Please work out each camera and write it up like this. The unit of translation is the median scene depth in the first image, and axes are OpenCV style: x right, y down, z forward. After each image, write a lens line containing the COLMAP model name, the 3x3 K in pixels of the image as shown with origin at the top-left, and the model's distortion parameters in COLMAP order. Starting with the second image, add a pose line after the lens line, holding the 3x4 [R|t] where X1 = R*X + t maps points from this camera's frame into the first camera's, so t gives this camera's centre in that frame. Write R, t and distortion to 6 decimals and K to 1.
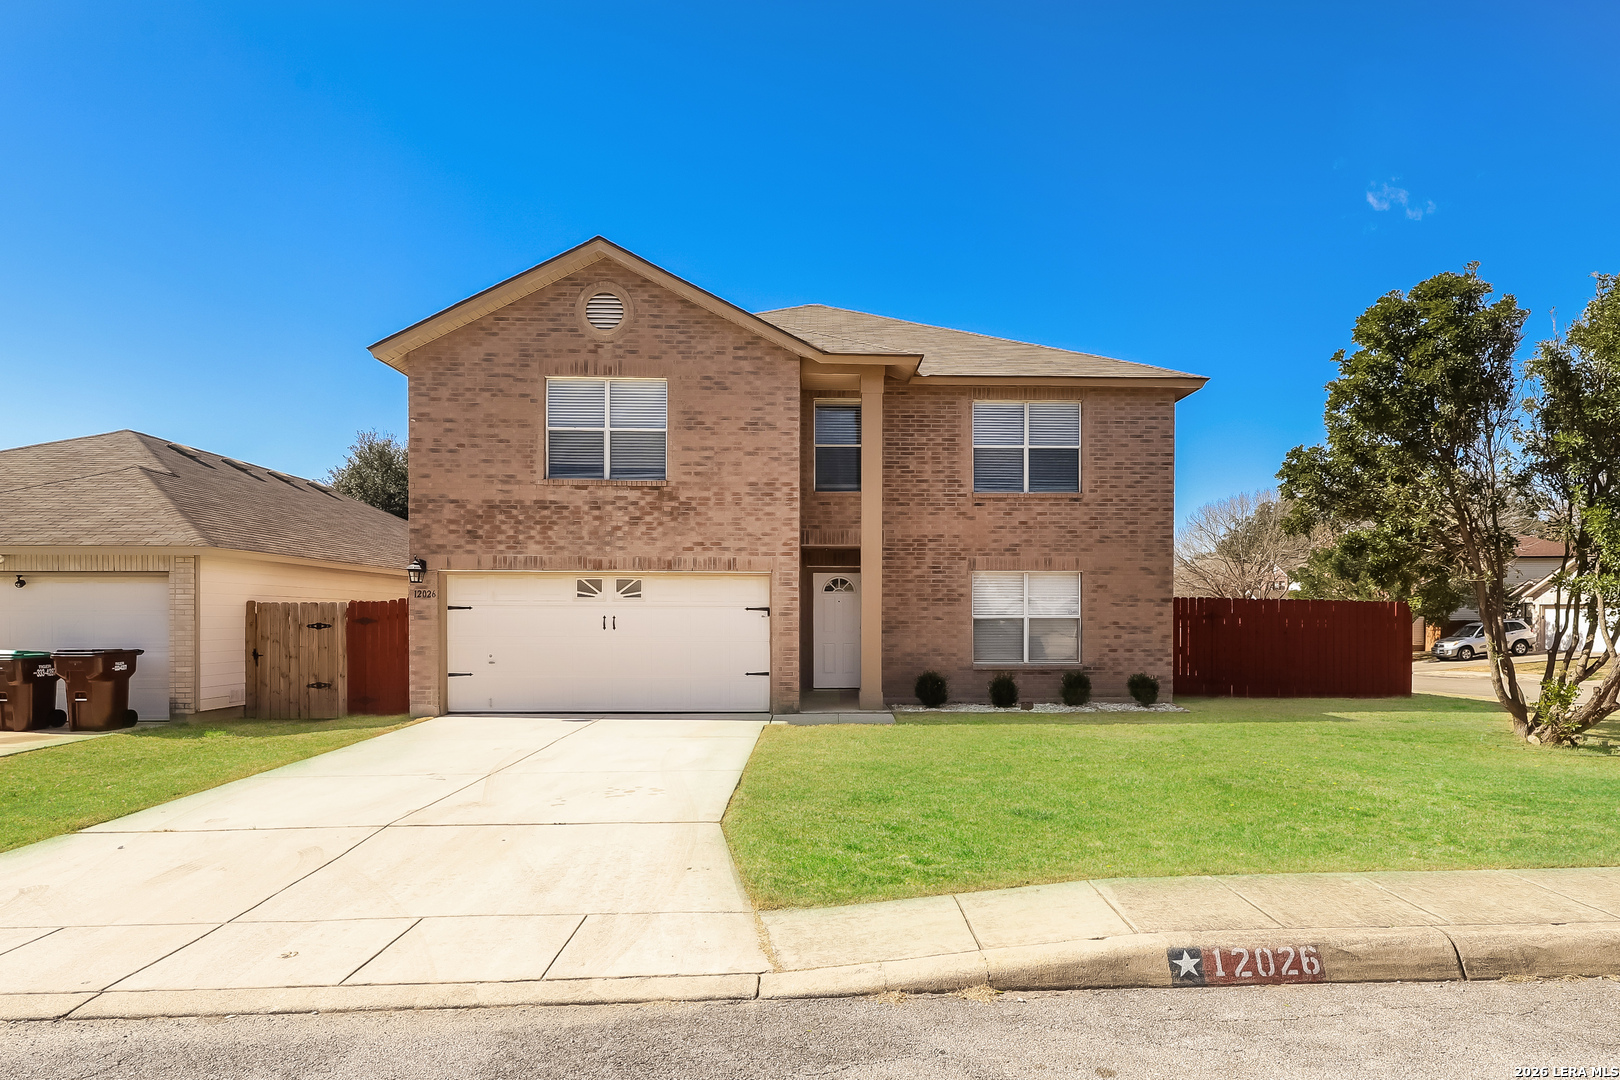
lens RADIAL K [[742.0, 0, 812.9], [0, 742.0, 611.9], [0, 0, 1]] dist [0.001487, -0.000196]
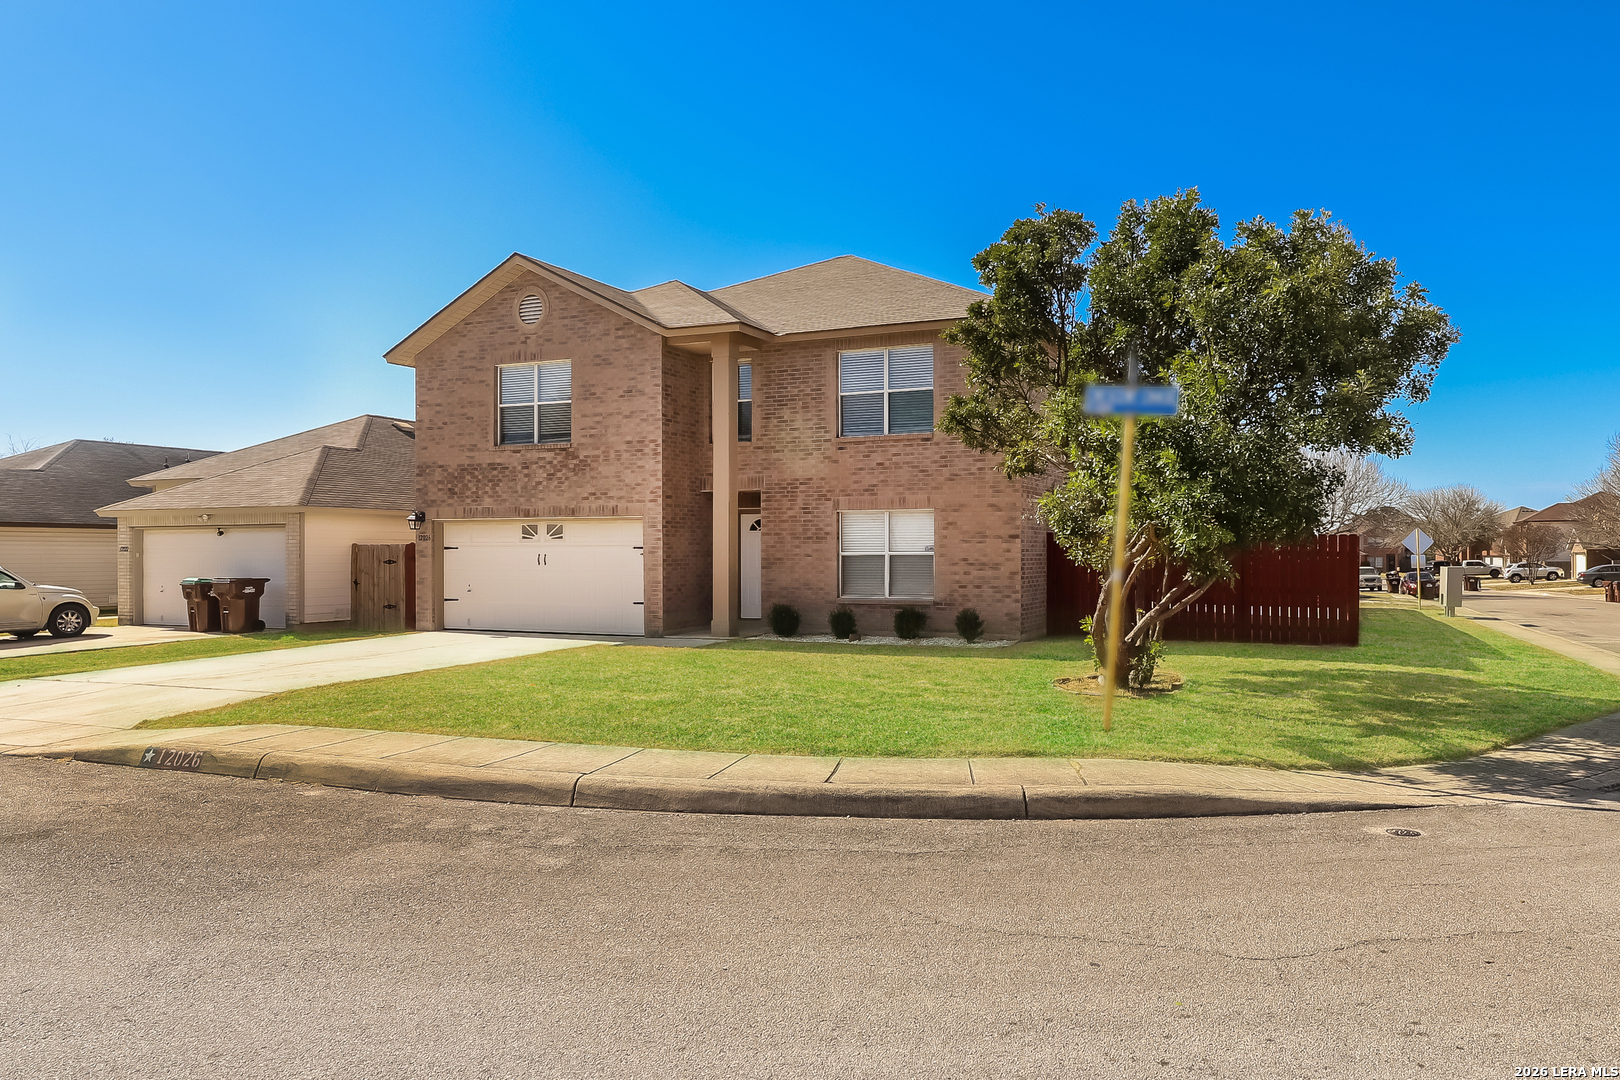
lens RADIAL K [[753.5, 0, 810.0], [0, 753.5, 540.0], [0, 0, 1]] dist [-0.000588, 0.000045]
pose [[0.945950, -0.009030, -0.324186, 0.561114], [0.005883, 0.999926, -0.010684, -0.001940], [0.324258, 0.008199, 0.945933, -0.040430]]
